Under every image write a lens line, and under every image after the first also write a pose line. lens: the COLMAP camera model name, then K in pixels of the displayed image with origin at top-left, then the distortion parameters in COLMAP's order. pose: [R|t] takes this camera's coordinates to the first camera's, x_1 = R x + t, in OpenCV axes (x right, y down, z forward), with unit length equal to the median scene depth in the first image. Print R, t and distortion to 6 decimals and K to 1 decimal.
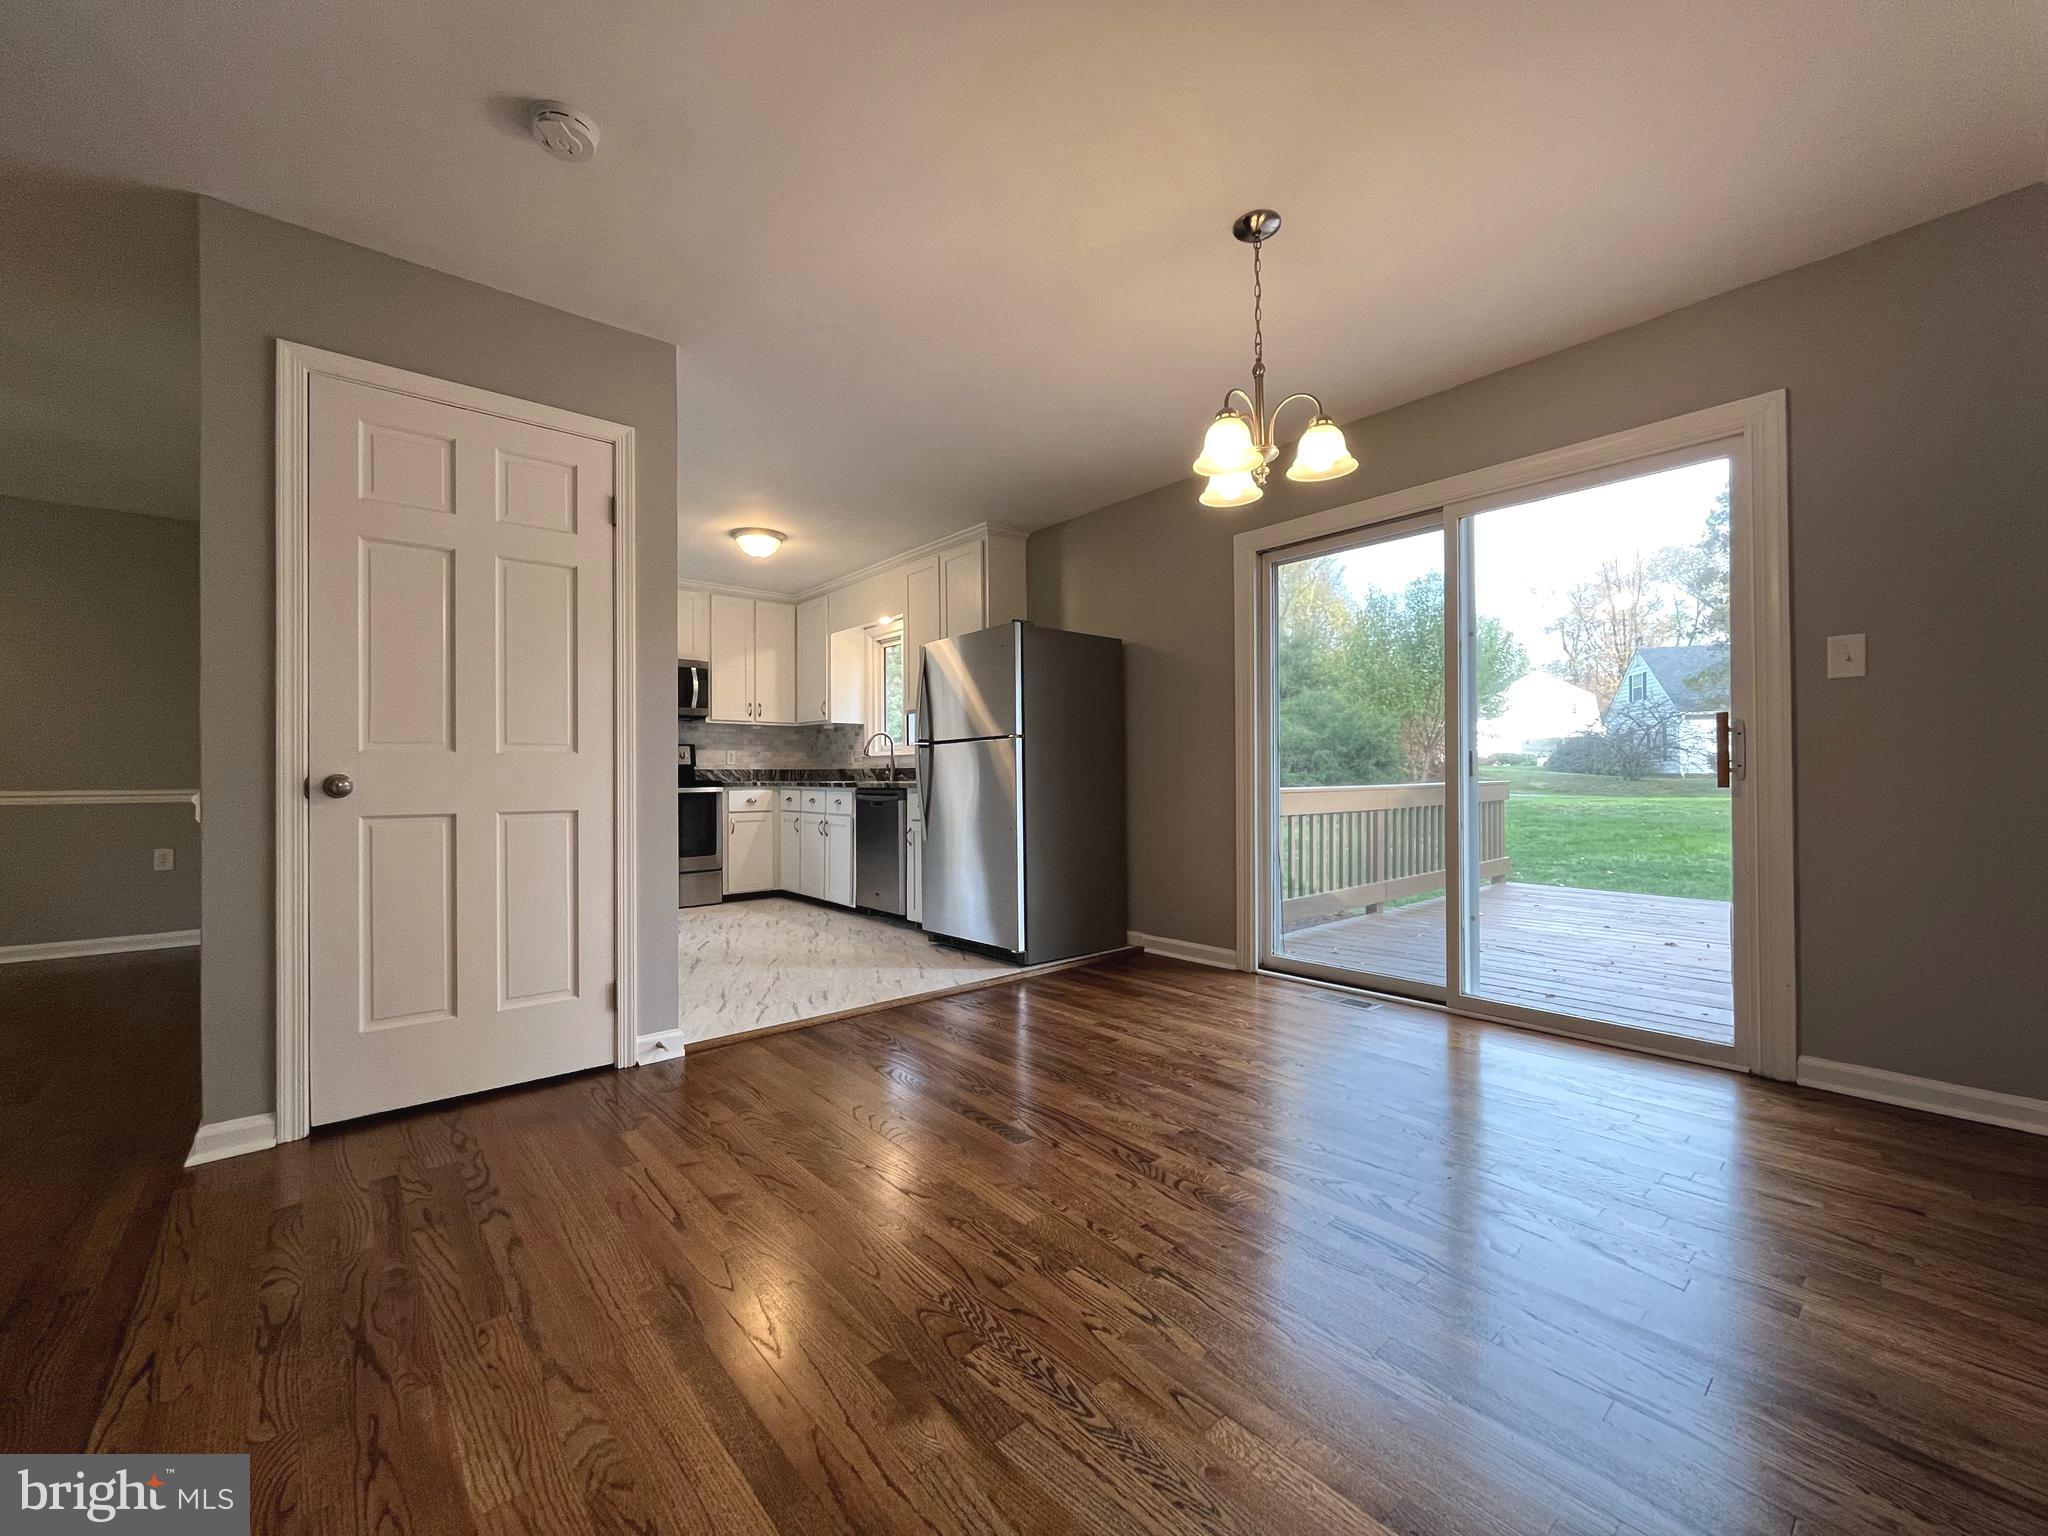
lens RADIAL K [[825.9, 0, 1017.5], [0, 825.9, 770.8], [0, 0, 1]] dist [-0.002089, -0.000549]
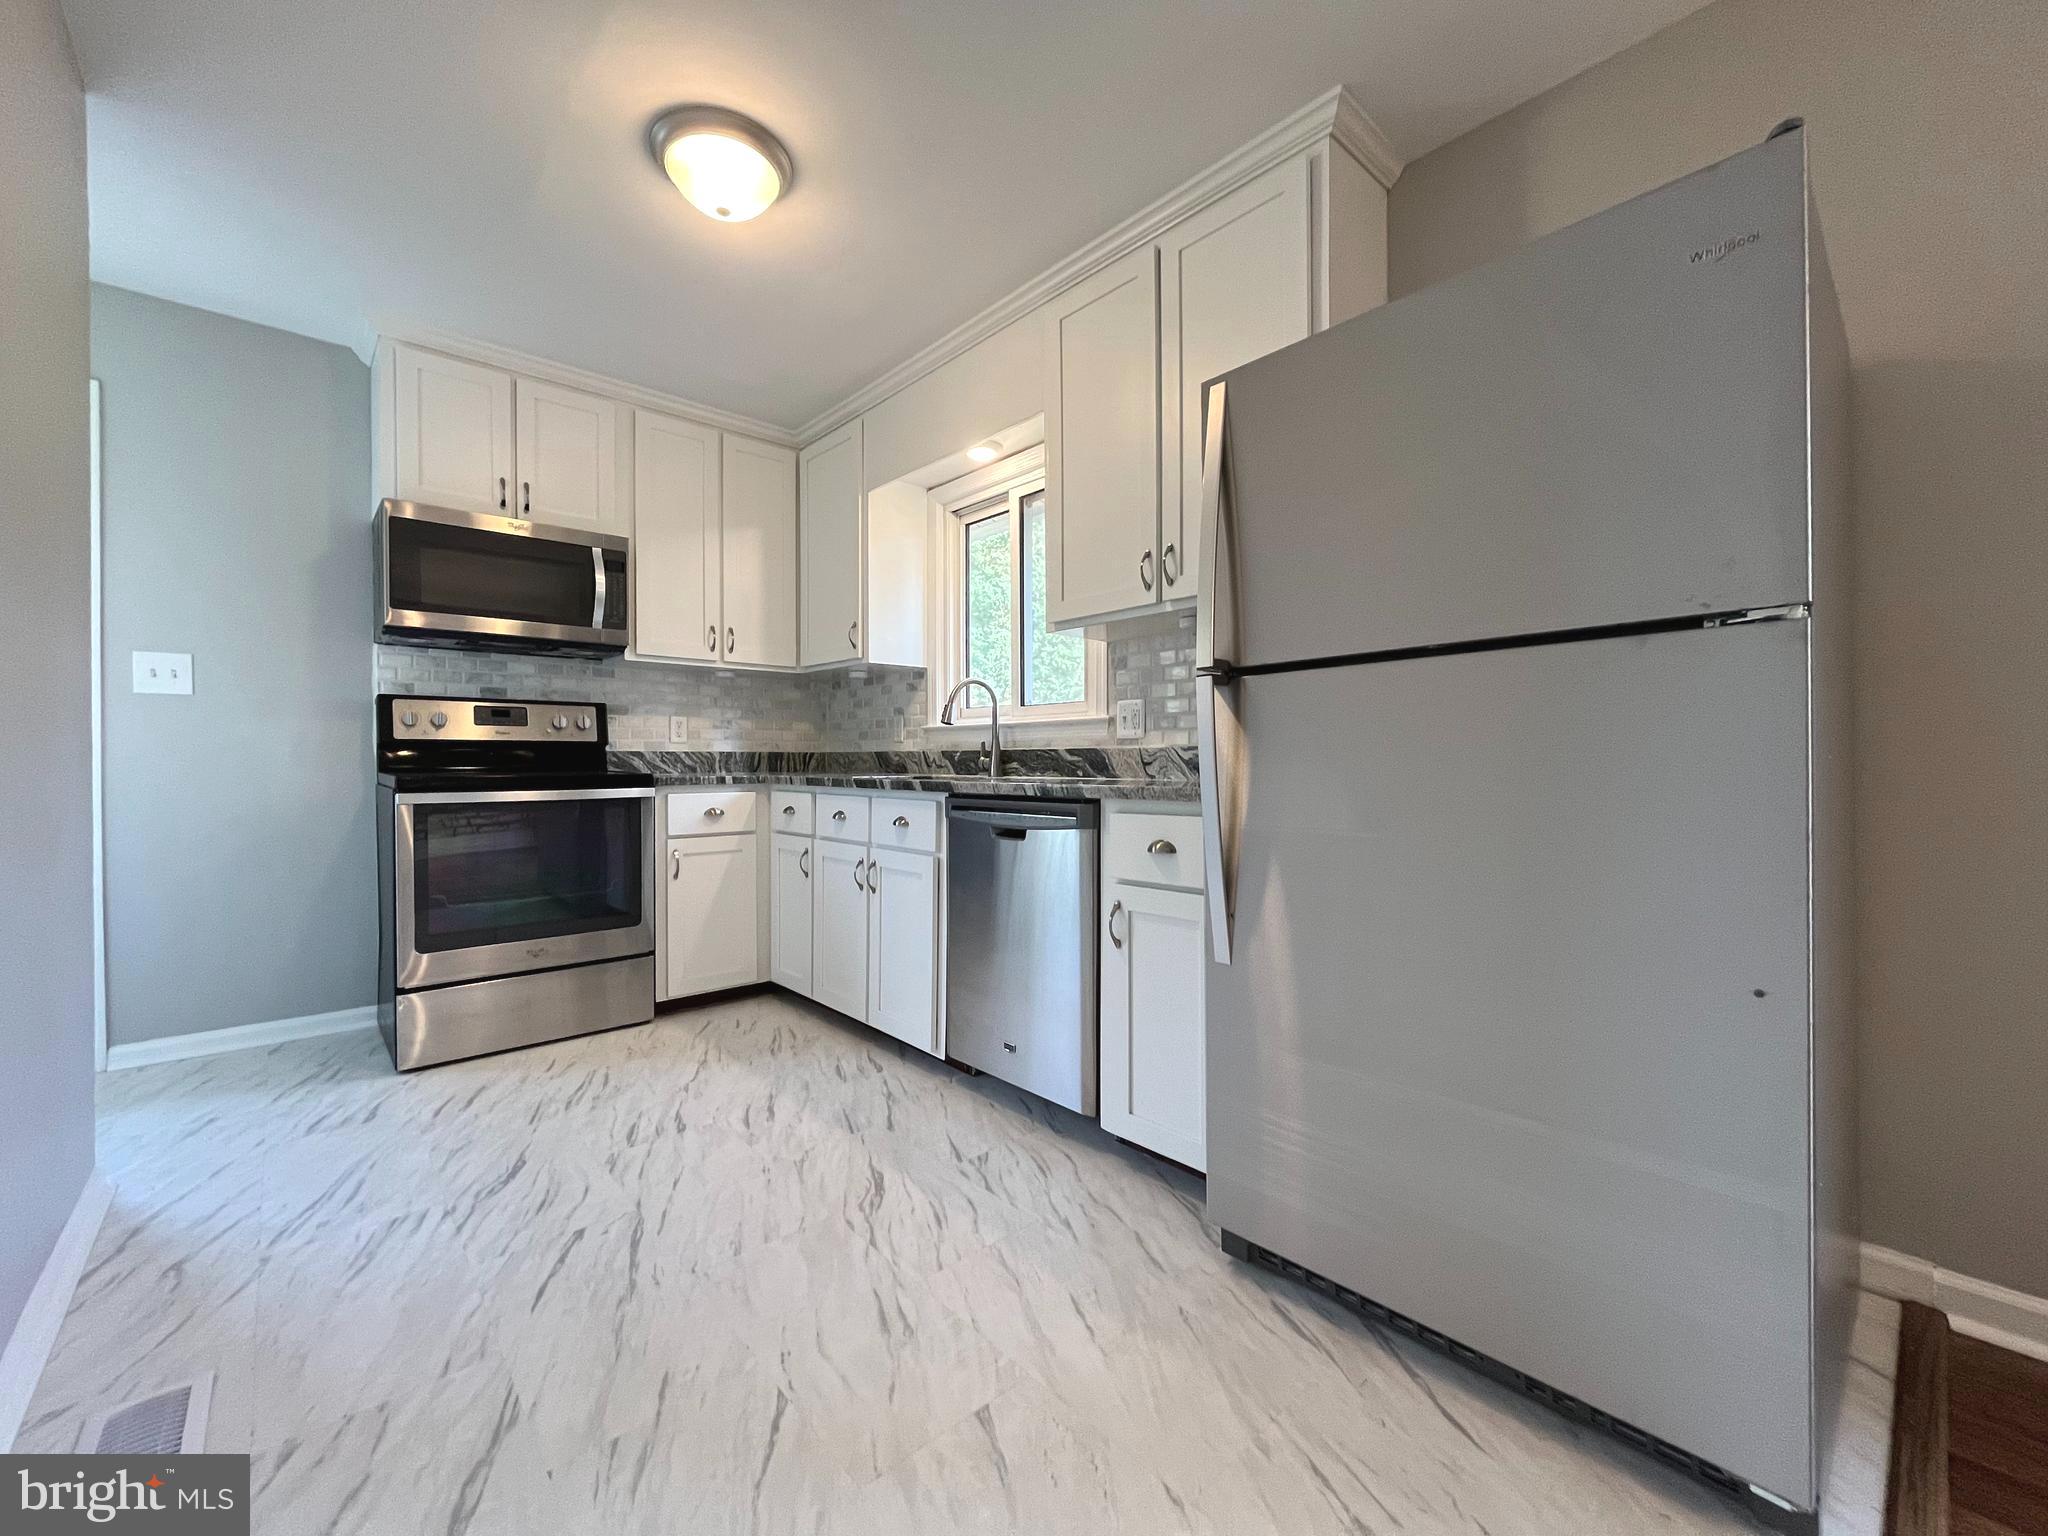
lens RADIAL K [[825.9, 0, 1017.5], [0, 825.9, 770.8], [0, 0, 1]] dist [-0.002089, -0.000549]
pose [[0.999647, 0.003972, 0.026251, -0.149528], [-0.004398, 0.999859, 0.016188, 0.001317], [-0.026183, -0.016298, 0.999524, 0.489352]]
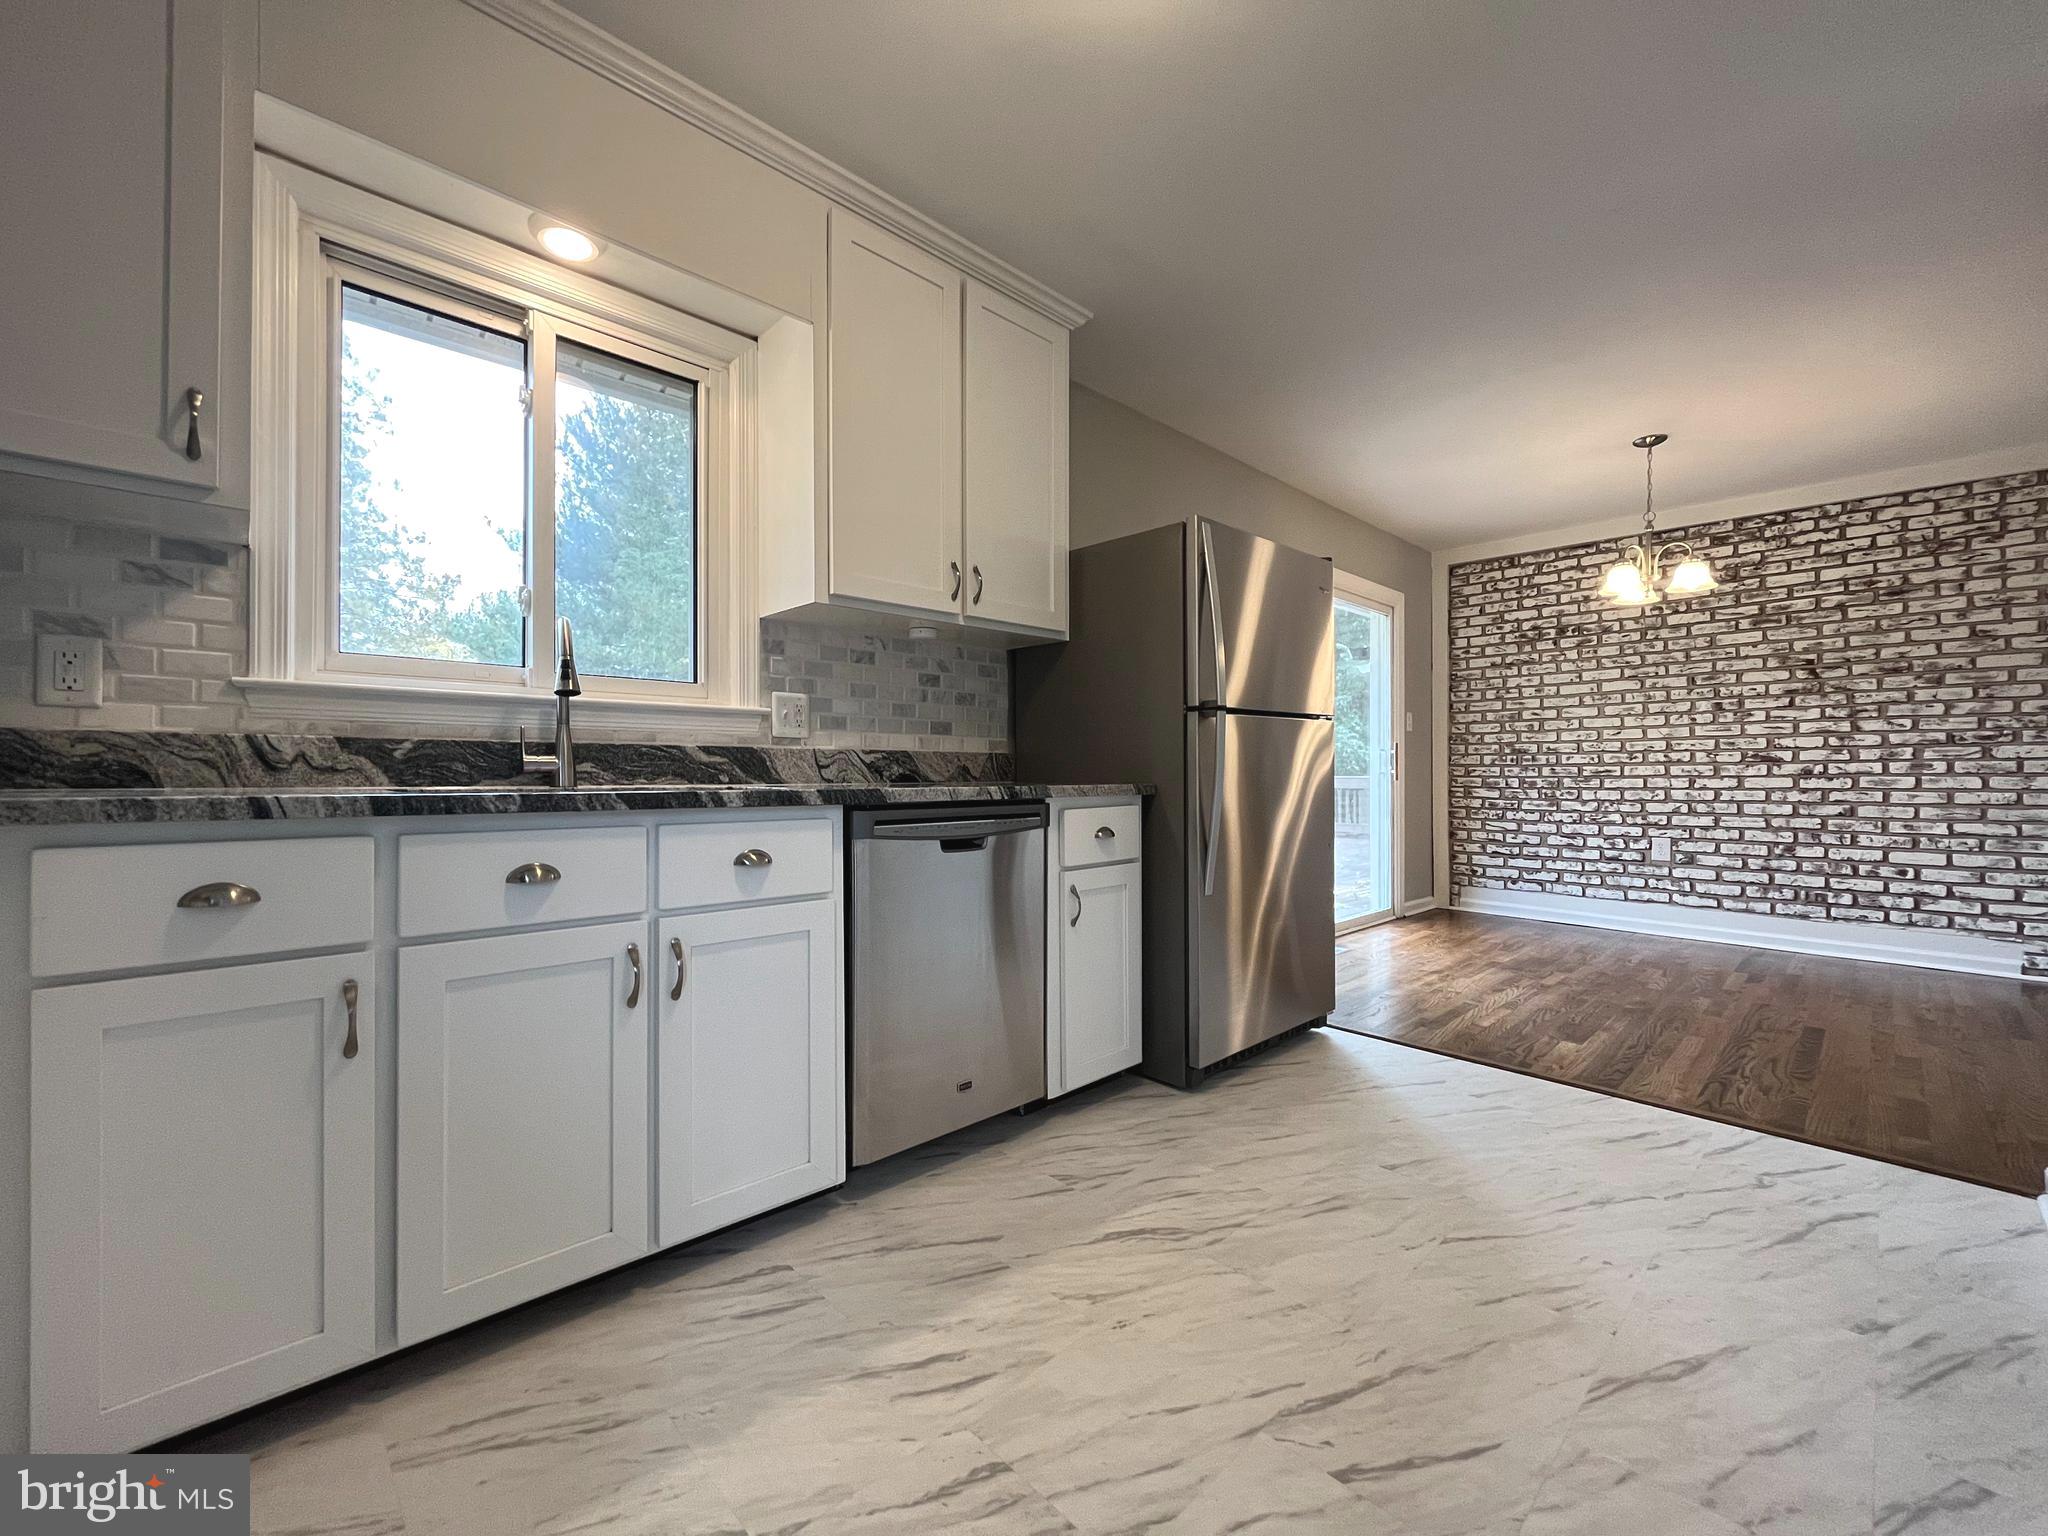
lens RADIAL K [[825.9, 0, 1017.5], [0, 825.9, 770.8], [0, 0, 1]] dist [-0.002089, -0.000549]
pose [[-0.057018, 0.006872, 0.998349, -0.457799], [-0.007462, 0.999945, -0.007309, 0.008175], [-0.998345, -0.007867, -0.056964, 0.840696]]
